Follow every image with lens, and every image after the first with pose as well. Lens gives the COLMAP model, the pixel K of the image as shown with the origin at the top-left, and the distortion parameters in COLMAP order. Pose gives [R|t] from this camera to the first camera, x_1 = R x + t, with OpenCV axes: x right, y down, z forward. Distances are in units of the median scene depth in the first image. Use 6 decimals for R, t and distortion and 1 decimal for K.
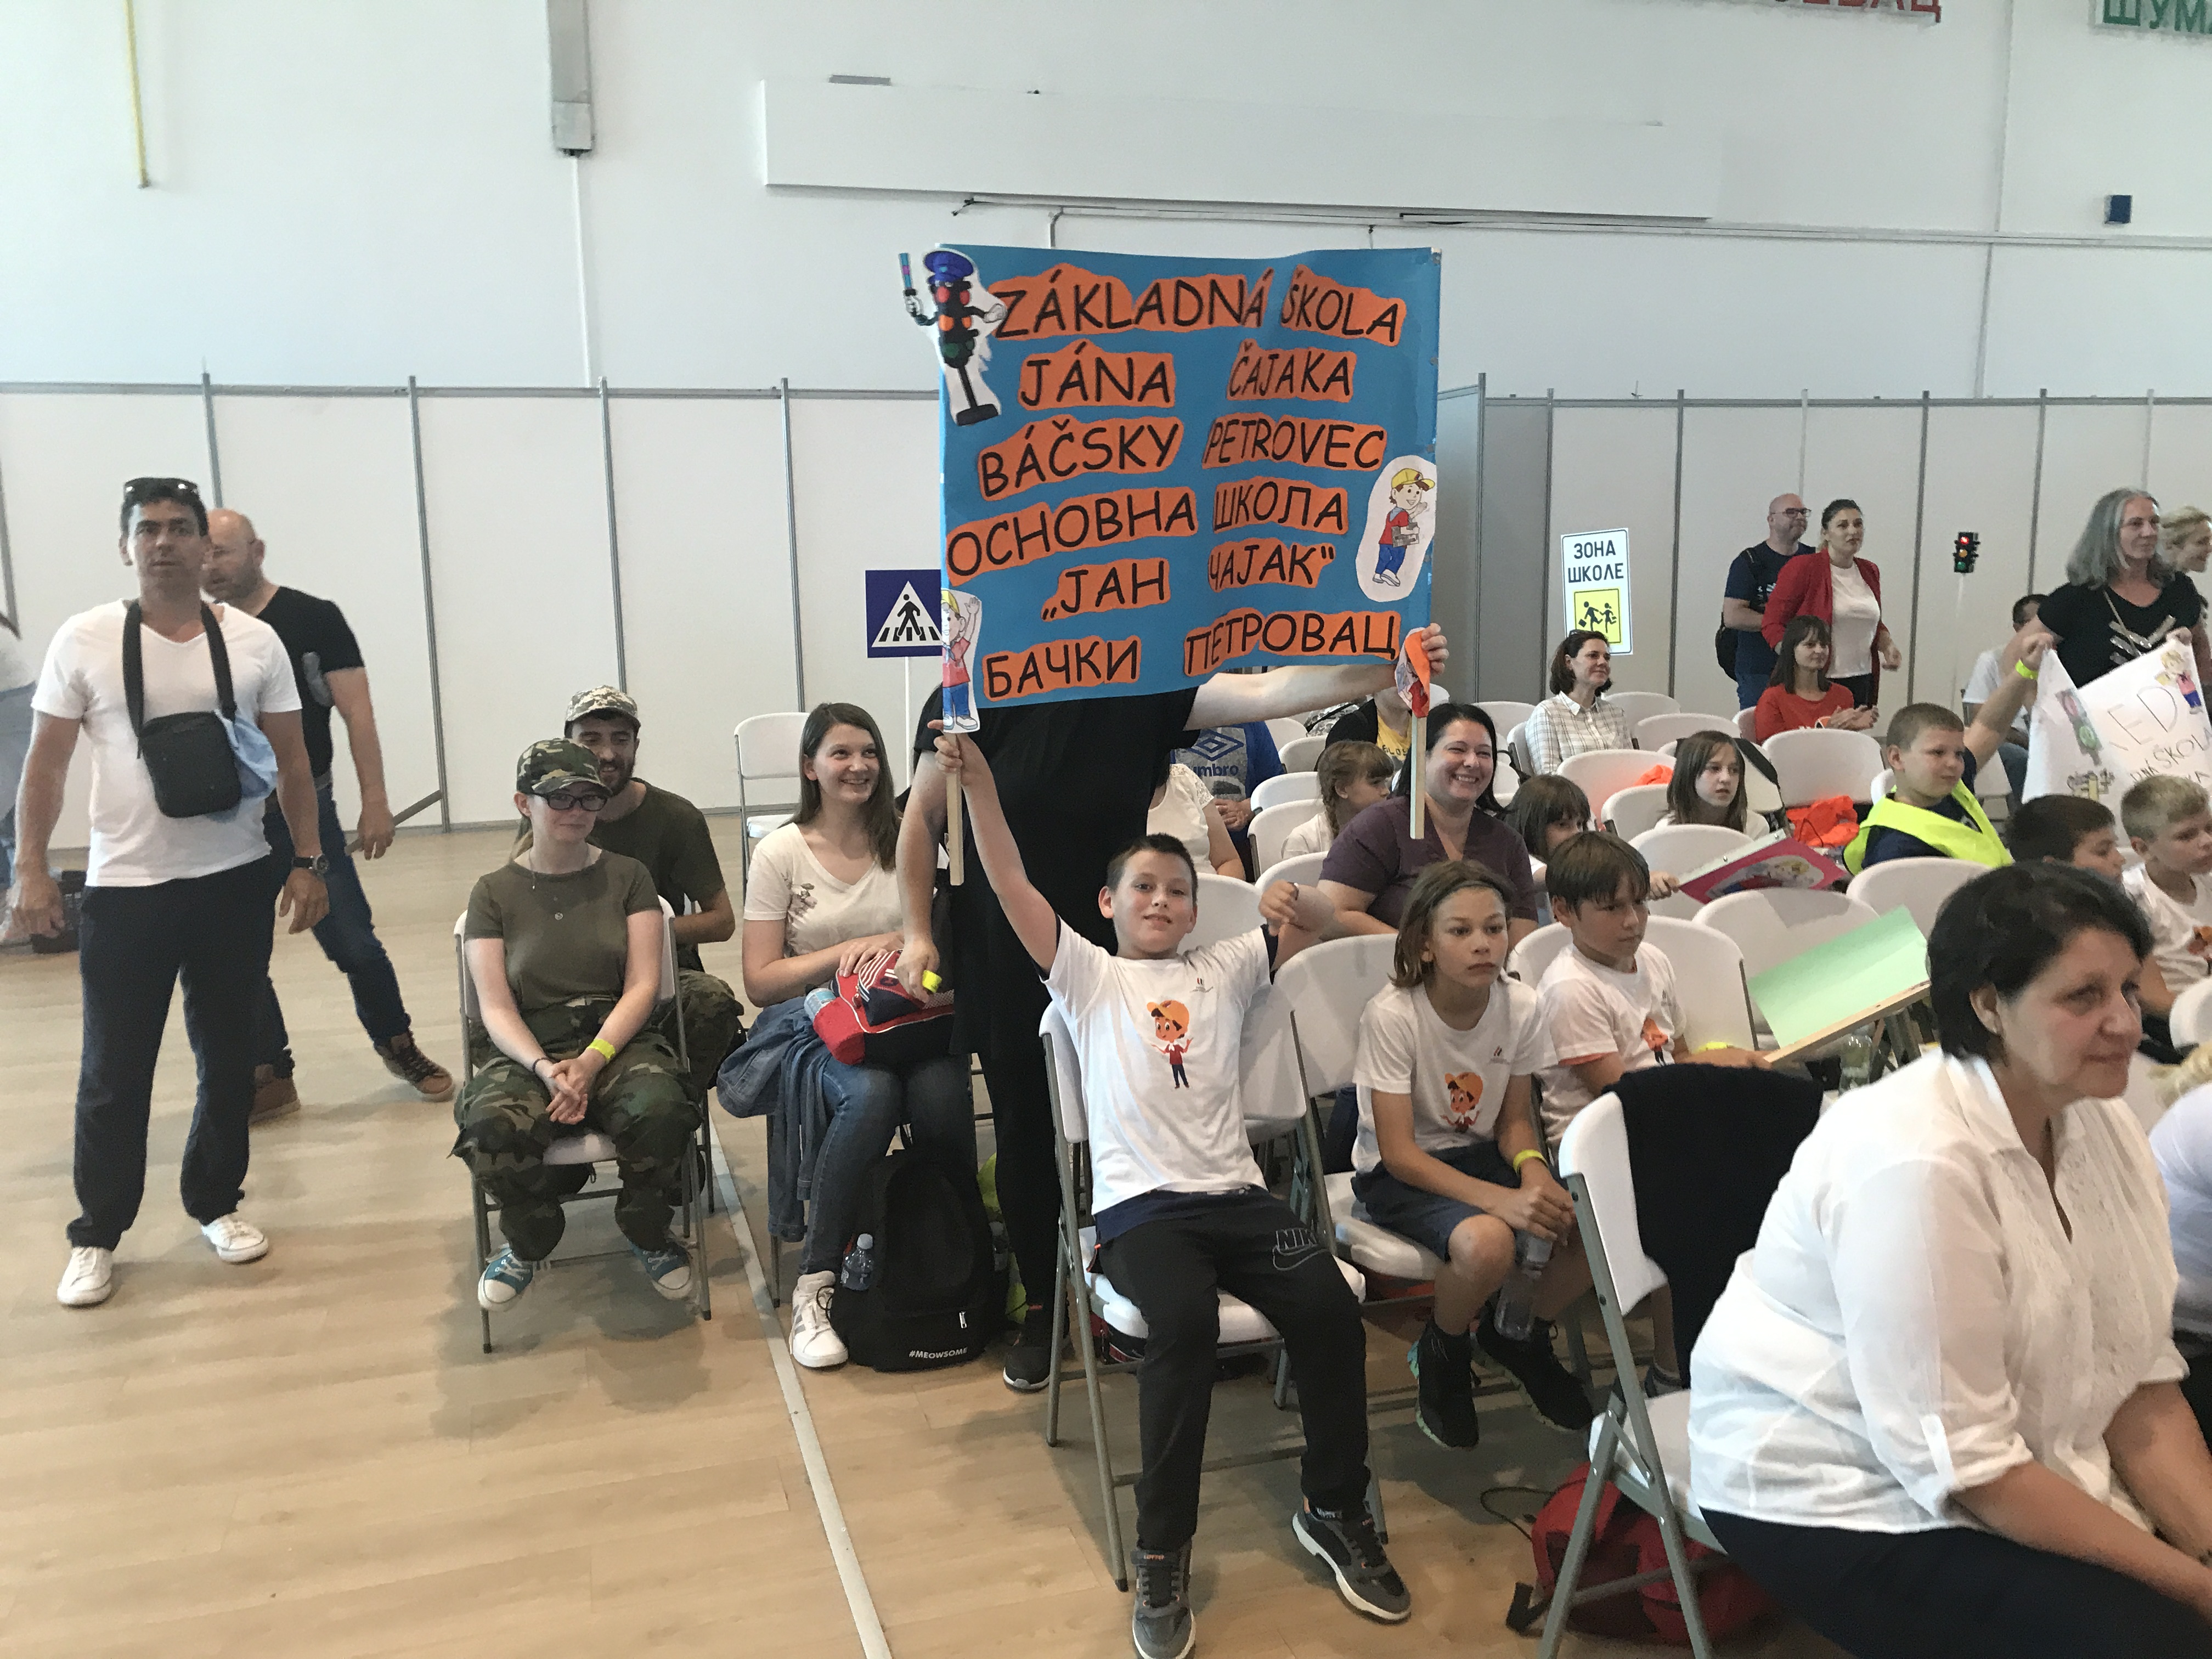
lens RADIAL K [[1800.2, 0, 1106.9], [0, 1800.2, 840.5], [0, 0, 1]] dist [0.009927, 0.008231]
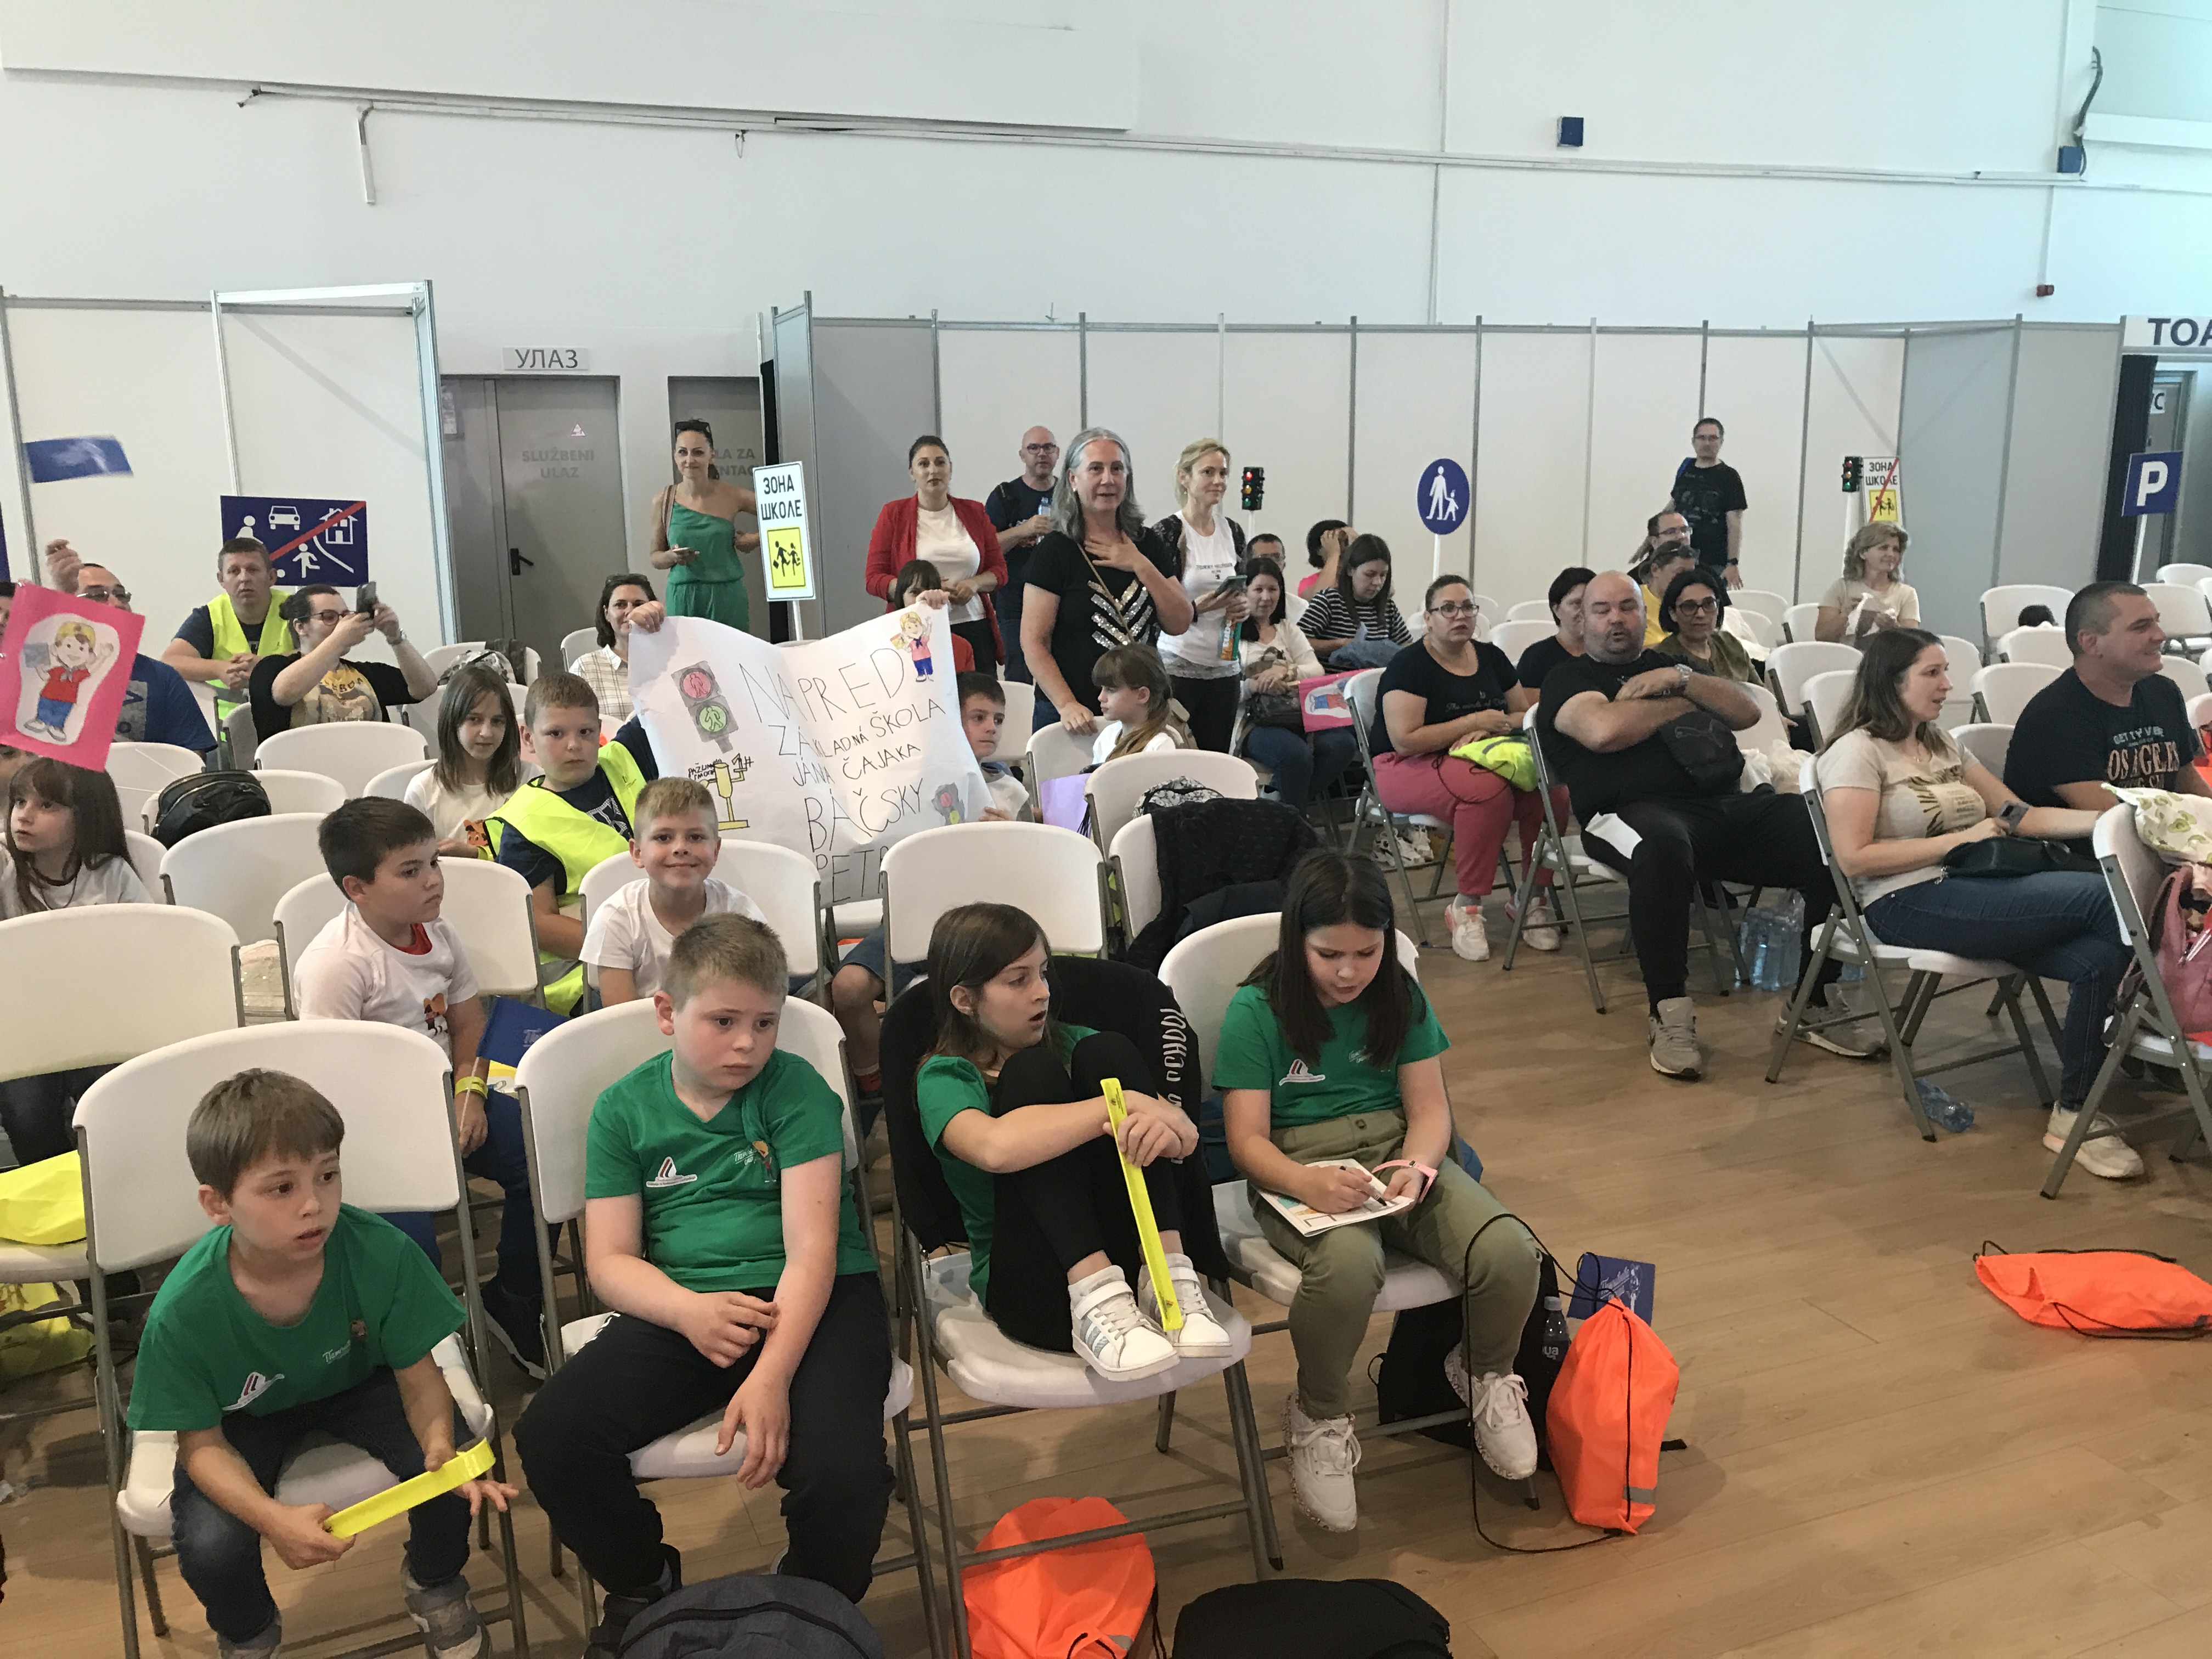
lens RADIAL K [[1800.2, 0, 1109.6], [0, 1800.2, 821.8], [0, 0, 1]] dist [0.009927, 0.008231]
pose [[0.996644, -0.012920, 0.080826, 0.254586], [0.010408, 0.999452, 0.031428, -0.011843], [-0.081188, -0.030481, 0.996233, 0.046846]]
